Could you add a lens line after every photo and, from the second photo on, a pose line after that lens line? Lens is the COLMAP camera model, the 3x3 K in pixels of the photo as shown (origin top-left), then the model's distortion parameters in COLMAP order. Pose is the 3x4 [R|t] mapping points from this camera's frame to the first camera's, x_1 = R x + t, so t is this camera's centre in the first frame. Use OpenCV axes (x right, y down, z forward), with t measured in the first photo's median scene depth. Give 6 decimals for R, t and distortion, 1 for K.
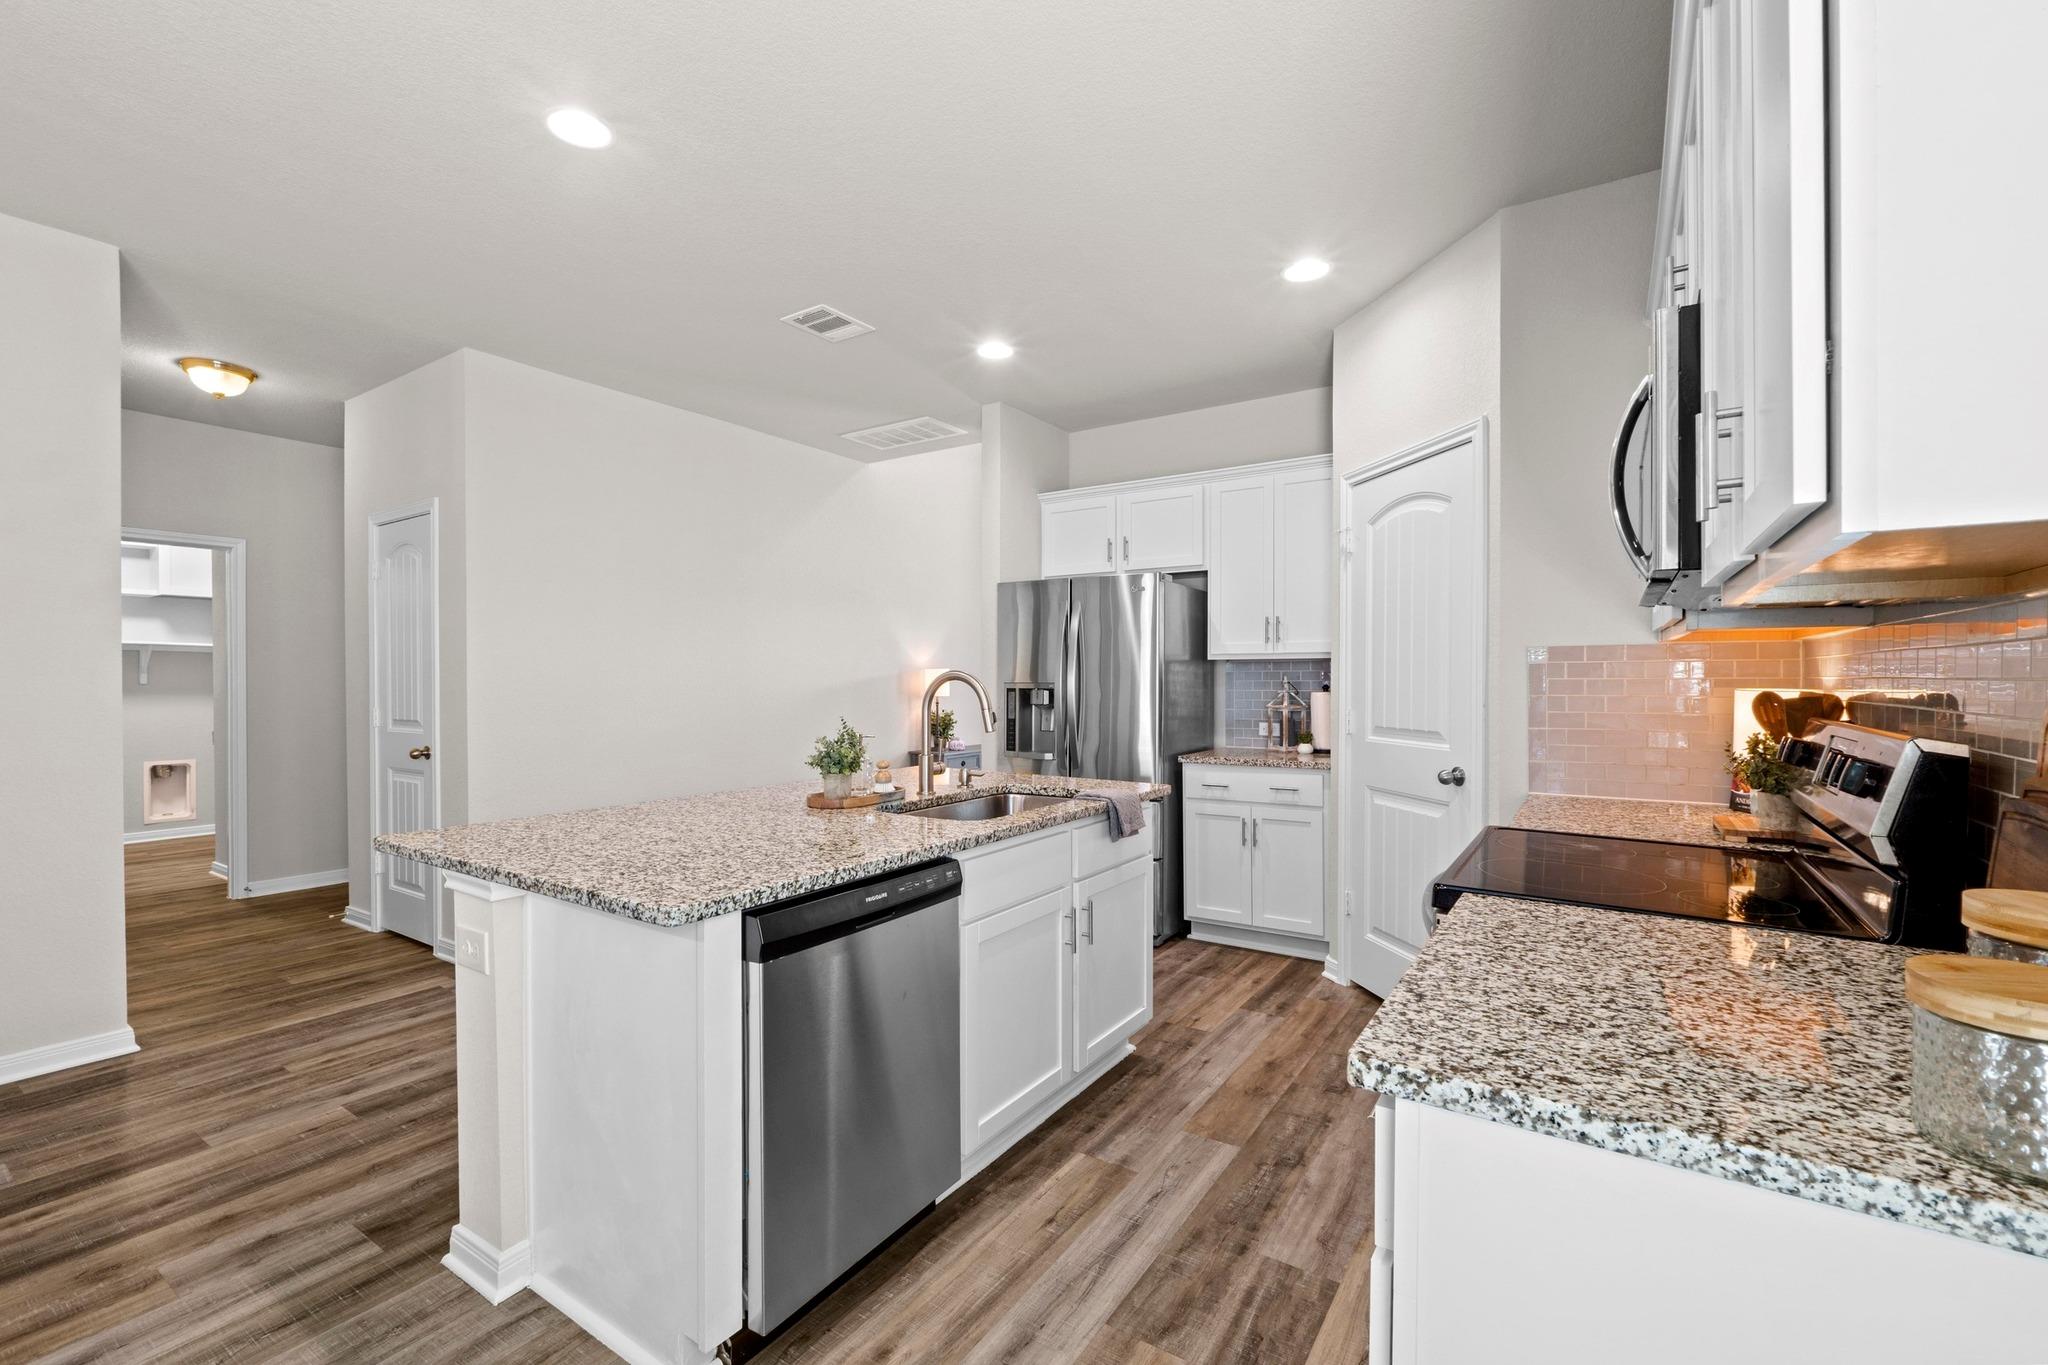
lens RADIAL K [[886.1, 0, 1011.7], [0, 886.1, 685.9], [0, 0, 1]] dist [0.000227, 0.000023]
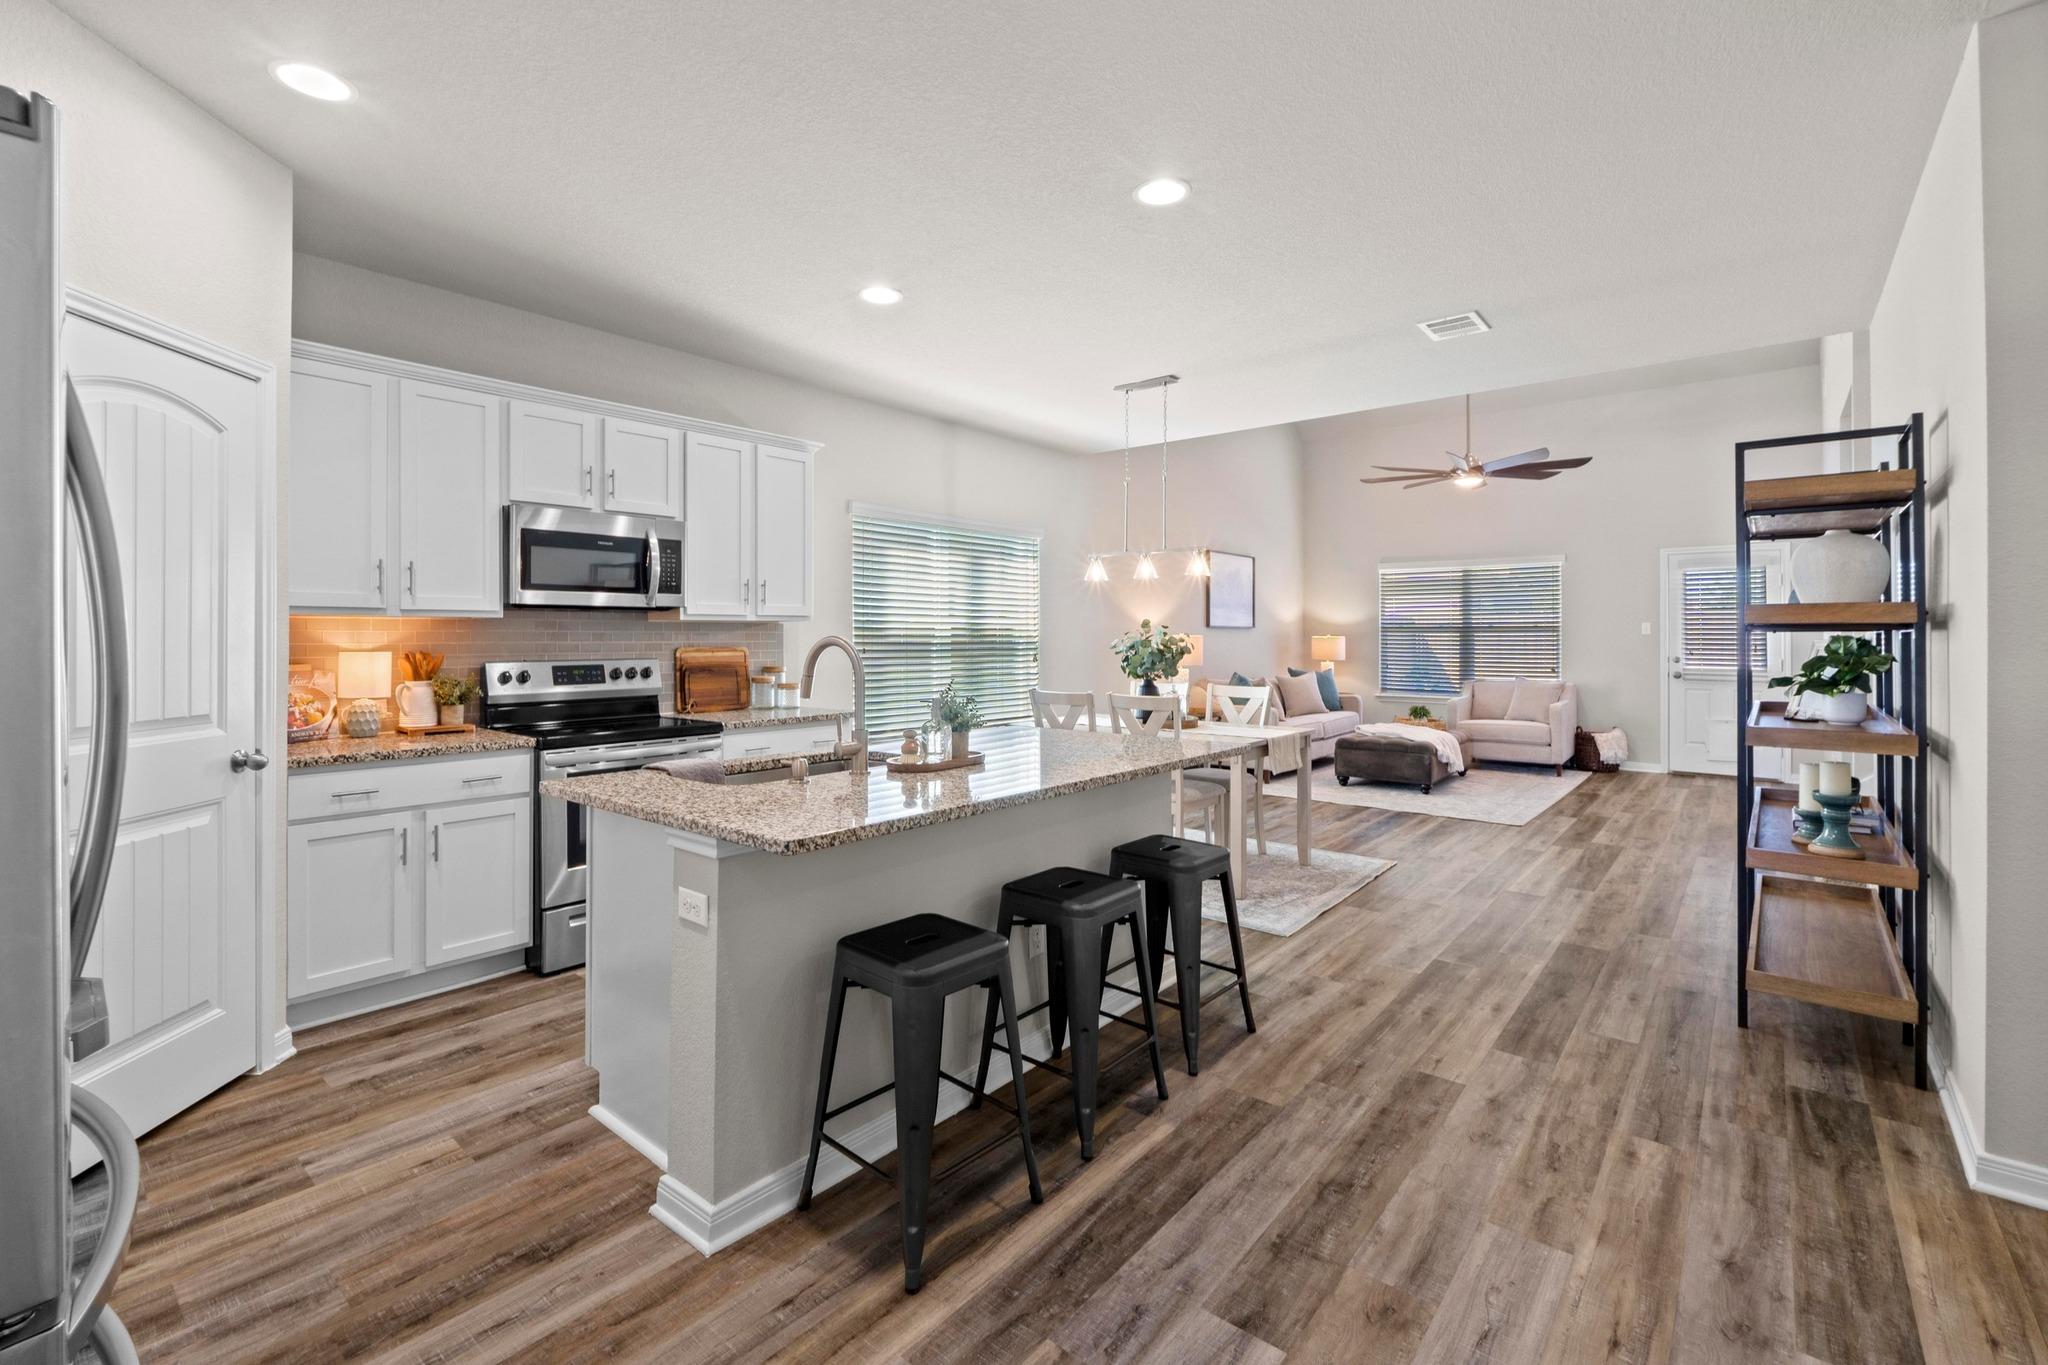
lens RADIAL K [[885.5, 0, 1028.0], [0, 885.5, 628.4], [0, 0, 1]] dist [-0.003057, -0.000509]
pose [[-0.994988, 0.003875, 0.099919, -0.322739], [0.003896, 0.999992, 0.000019, -0.021540], [-0.099918, 0.000408, -0.994996, 1.698296]]
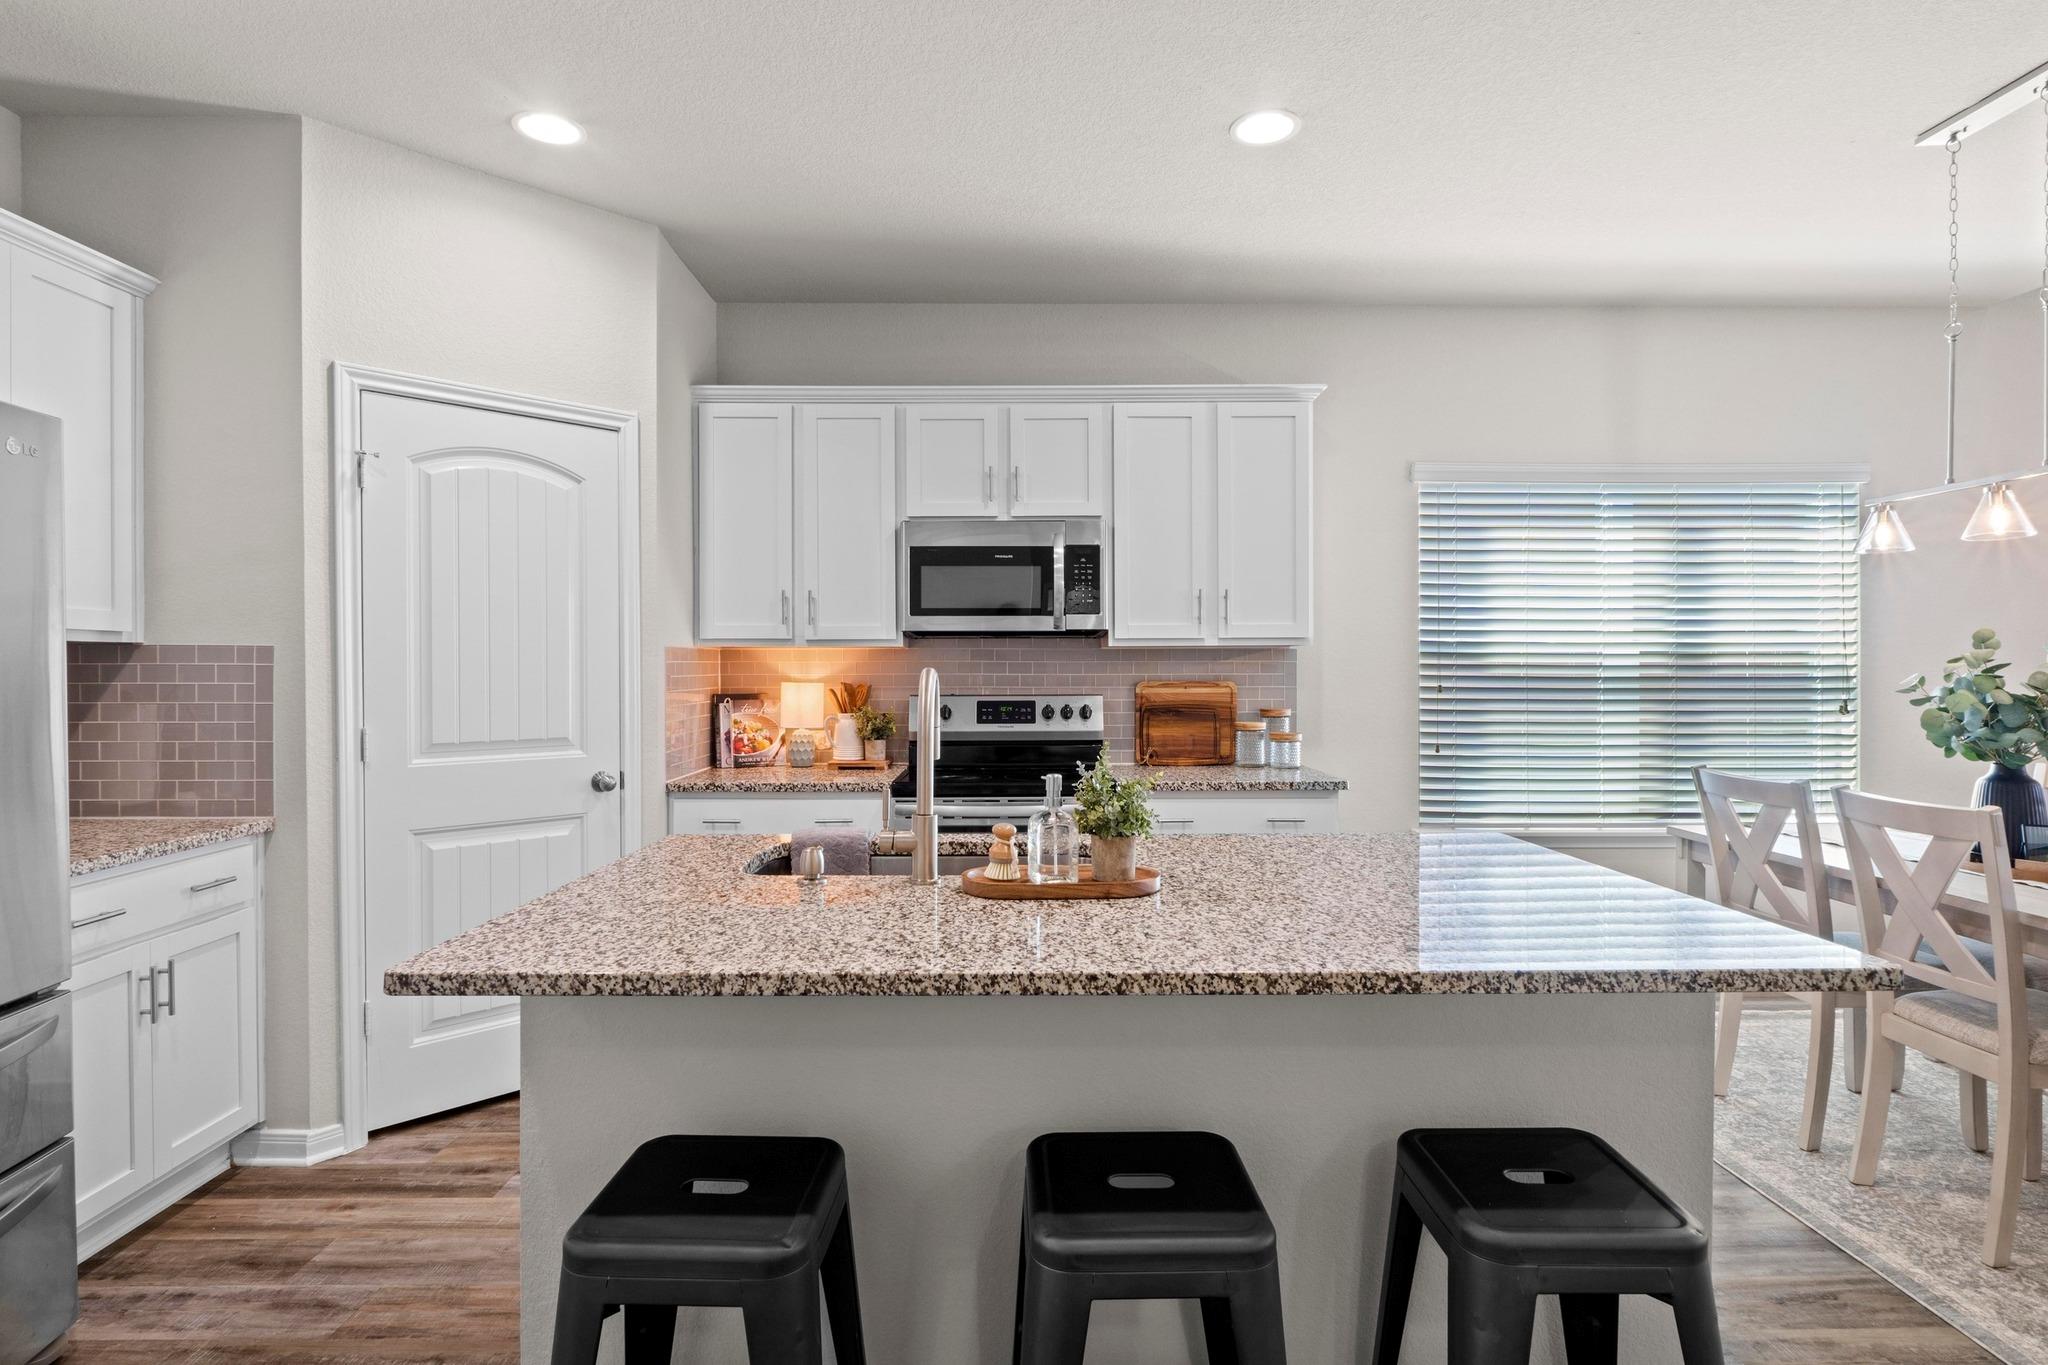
lens RADIAL K [[1042.2, 0, 1020.7], [0, 1042.2, 673.5], [0, 0, 1]] dist [-0.000742, -0.000494]
pose [[-0.567759, -0.003350, 0.823188, -0.624970], [0.009954, 0.999891, 0.010934, -0.018593], [-0.823135, 0.014402, -0.567664, 1.207088]]
